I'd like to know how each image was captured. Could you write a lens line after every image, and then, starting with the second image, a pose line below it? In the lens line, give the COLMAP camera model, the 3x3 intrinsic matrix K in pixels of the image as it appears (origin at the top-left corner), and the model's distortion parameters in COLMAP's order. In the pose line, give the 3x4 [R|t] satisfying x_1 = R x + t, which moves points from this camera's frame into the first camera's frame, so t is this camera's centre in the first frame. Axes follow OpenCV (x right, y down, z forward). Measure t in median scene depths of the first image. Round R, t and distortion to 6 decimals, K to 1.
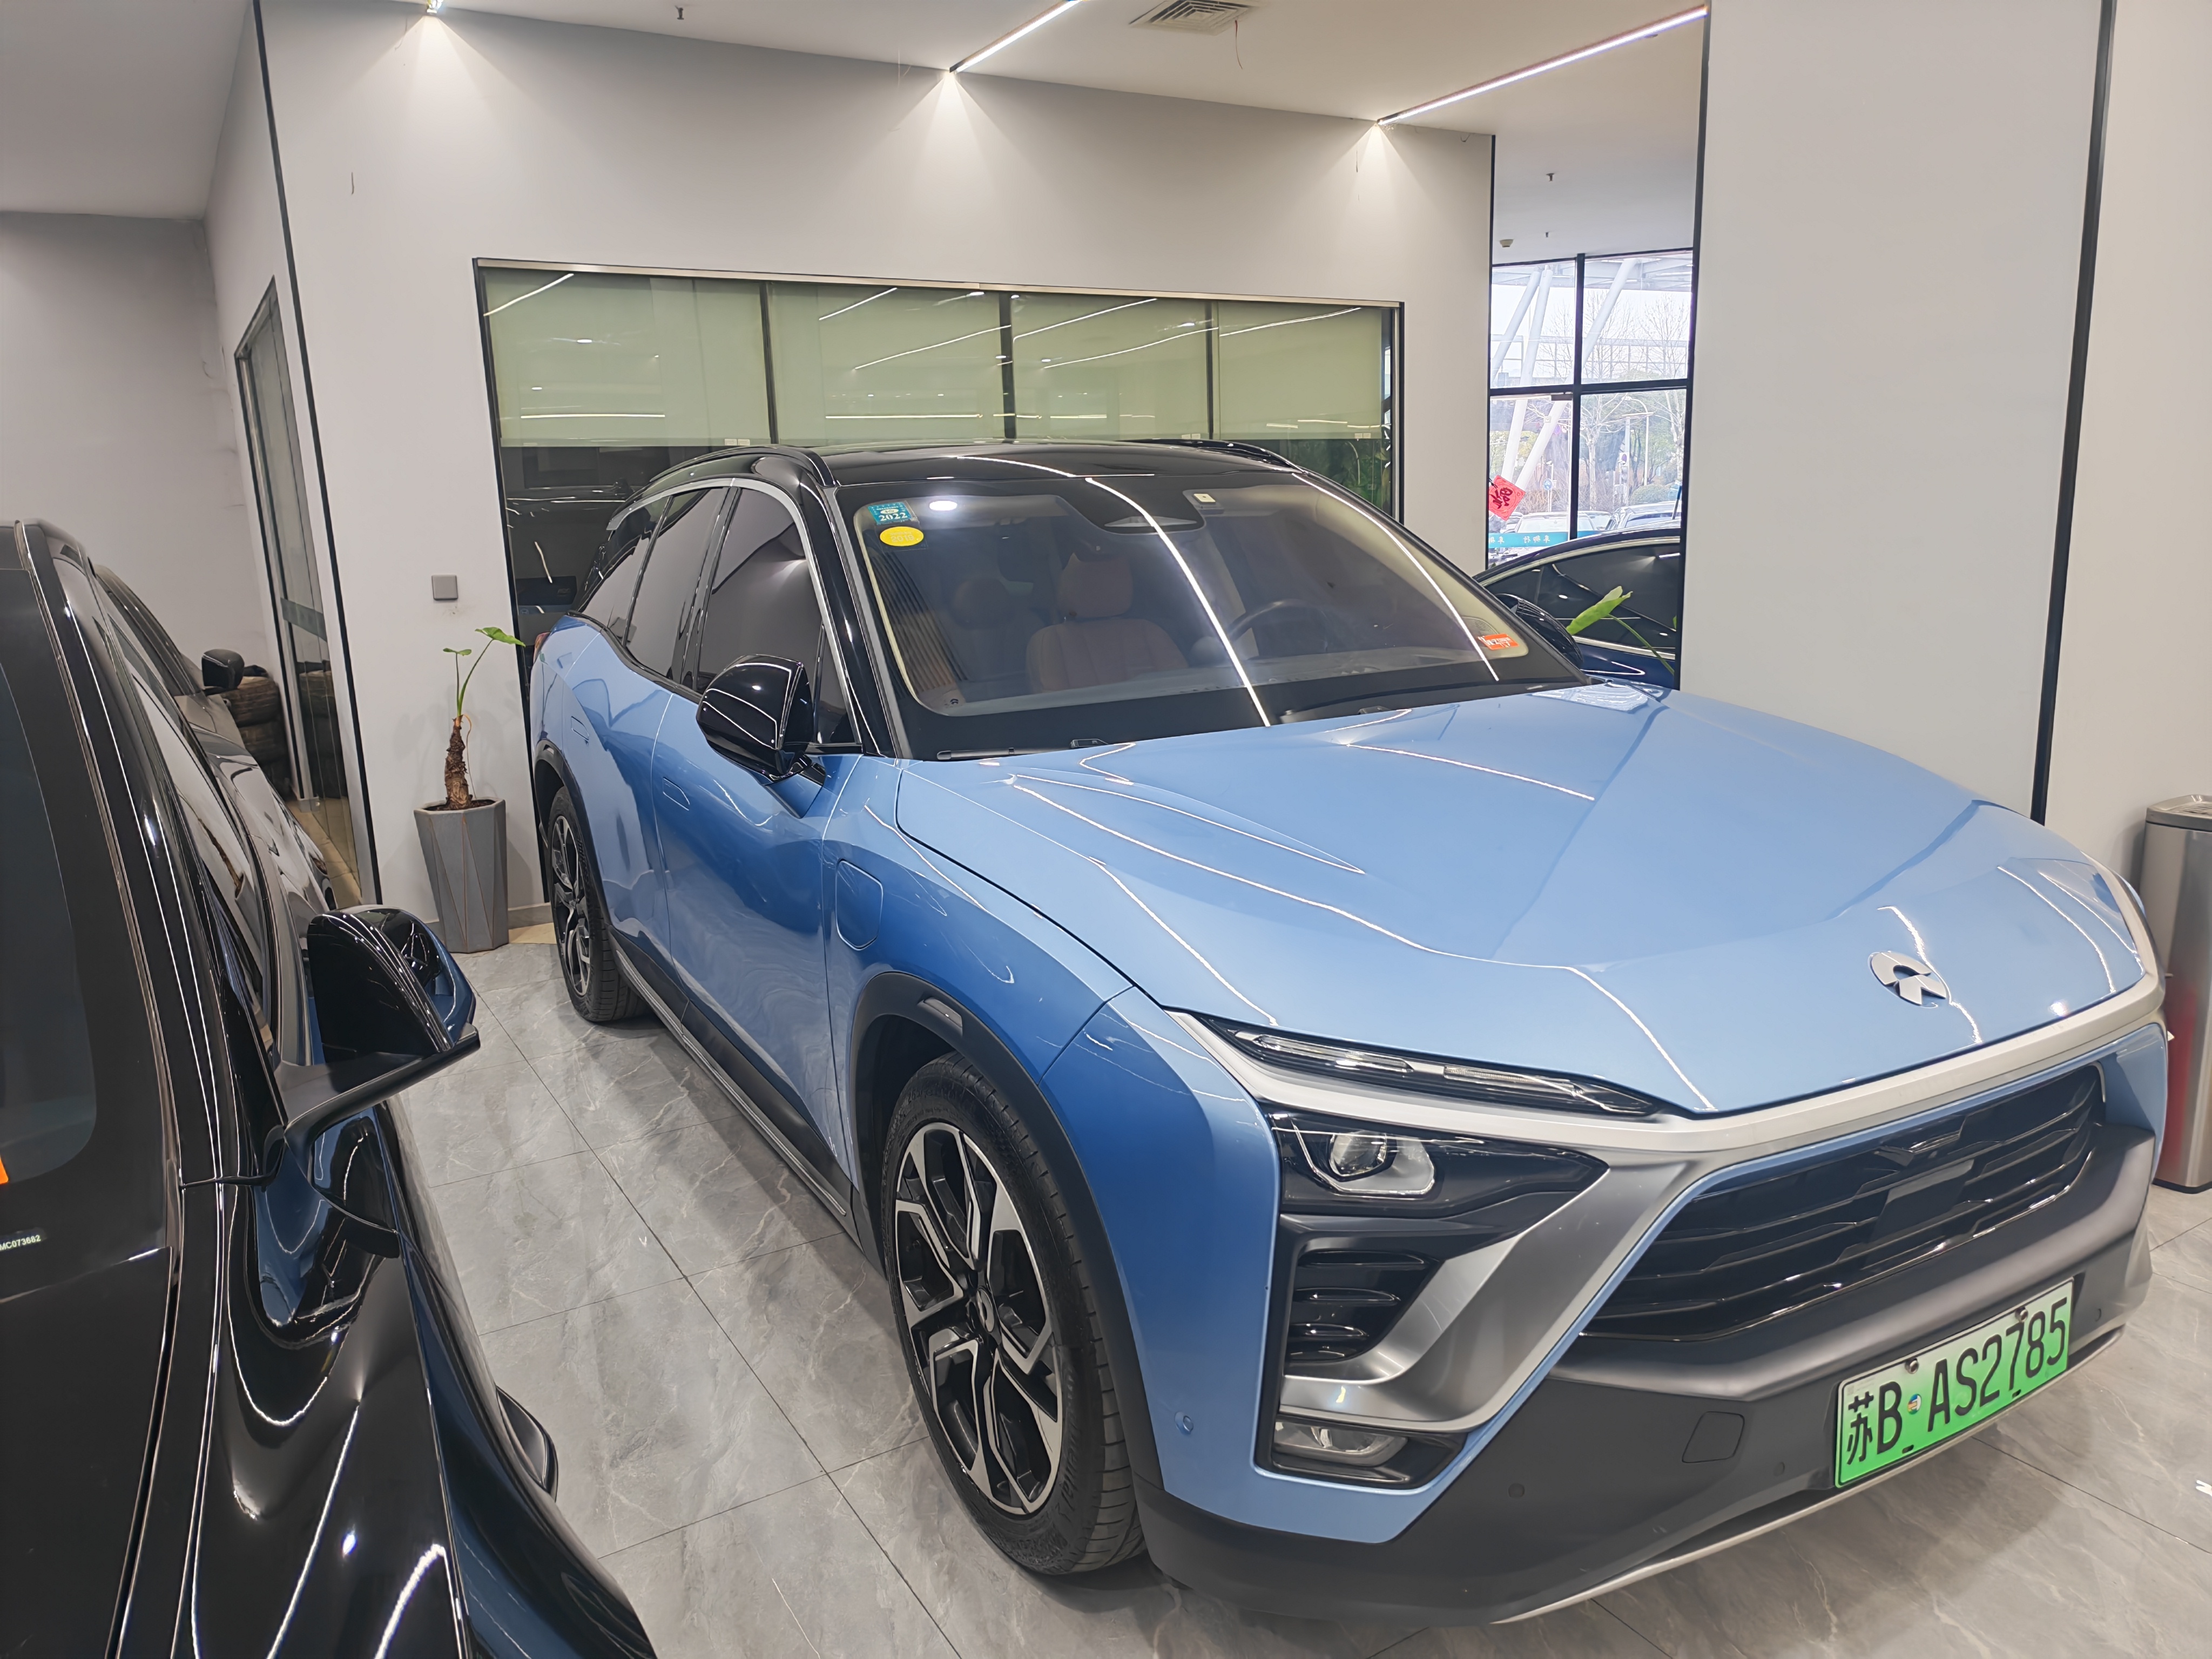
lens RADIAL K [[1611.4, 0, 1100.2], [0, 1611.4, 859.0], [0, 0, 1]] dist [0.004075, 0.000886]
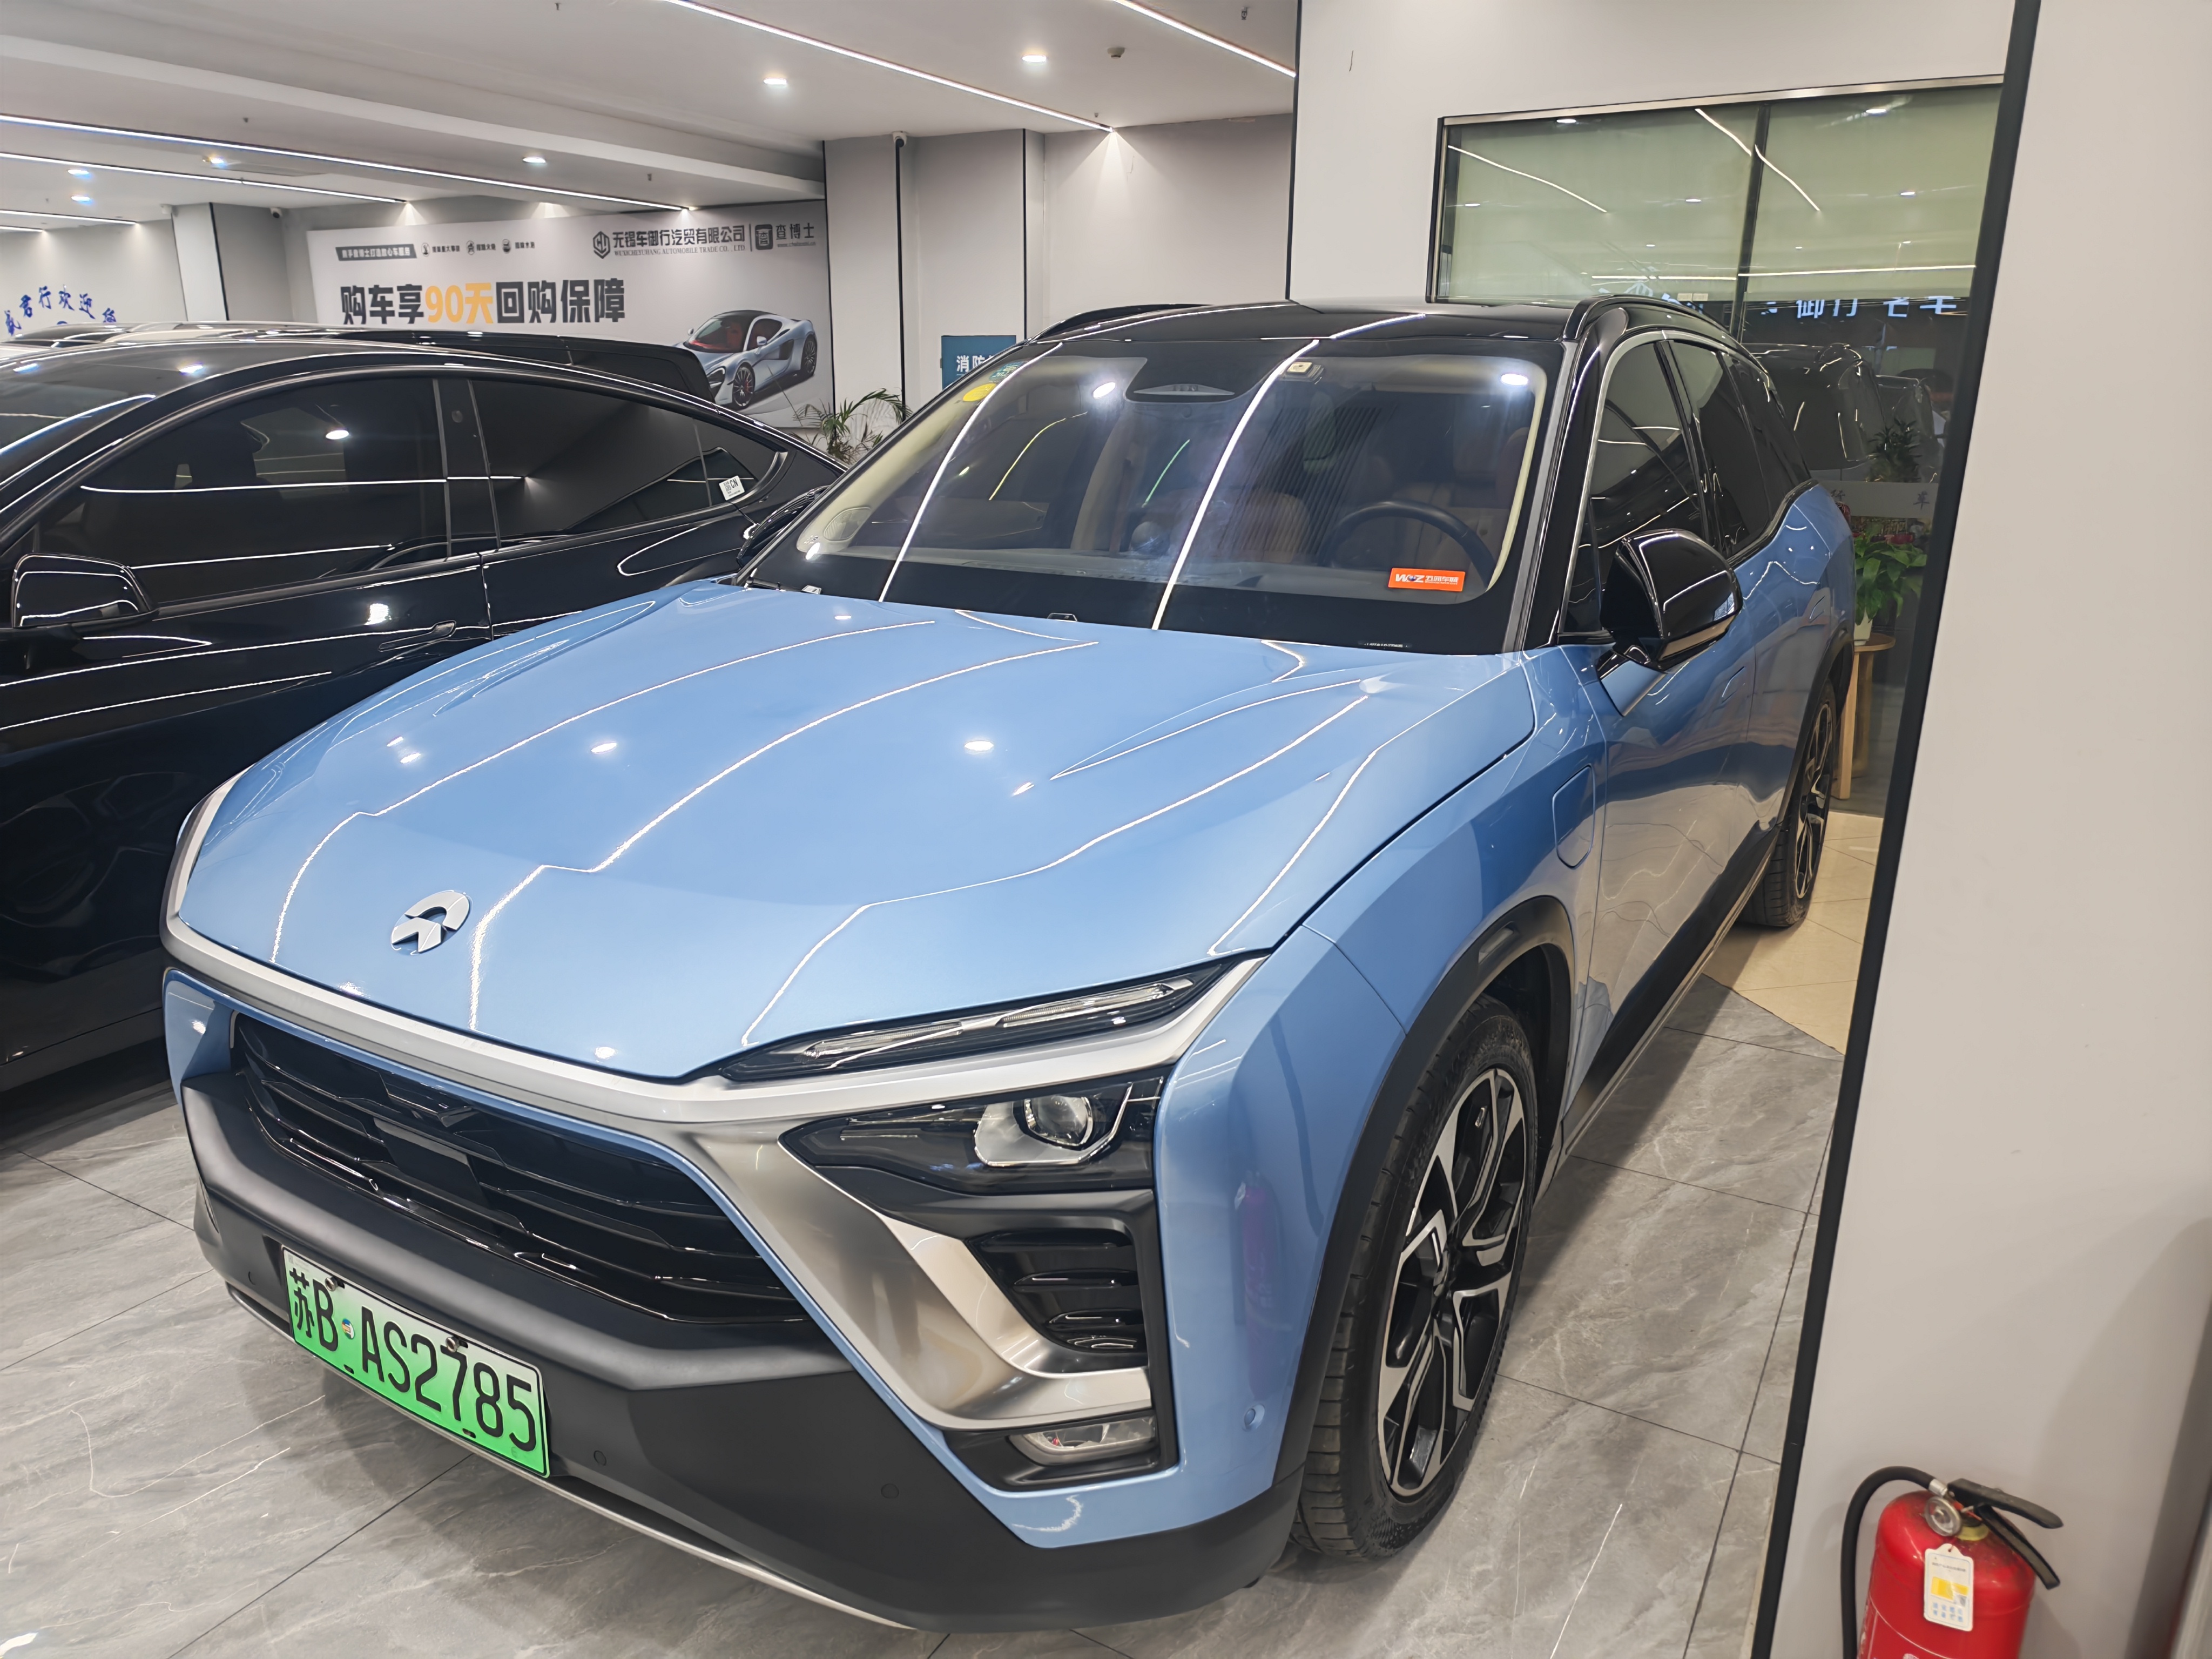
lens RADIAL K [[1611.4, 0, 1100.2], [0, 1611.4, 859.0], [0, 0, 1]] dist [0.004075, 0.000886]
pose [[0.448902, 0.290742, -0.844959, 0.543314], [-0.213411, 0.953107, 0.214576, -0.090172], [0.867723, 0.084000, 0.489899, 0.333696]]
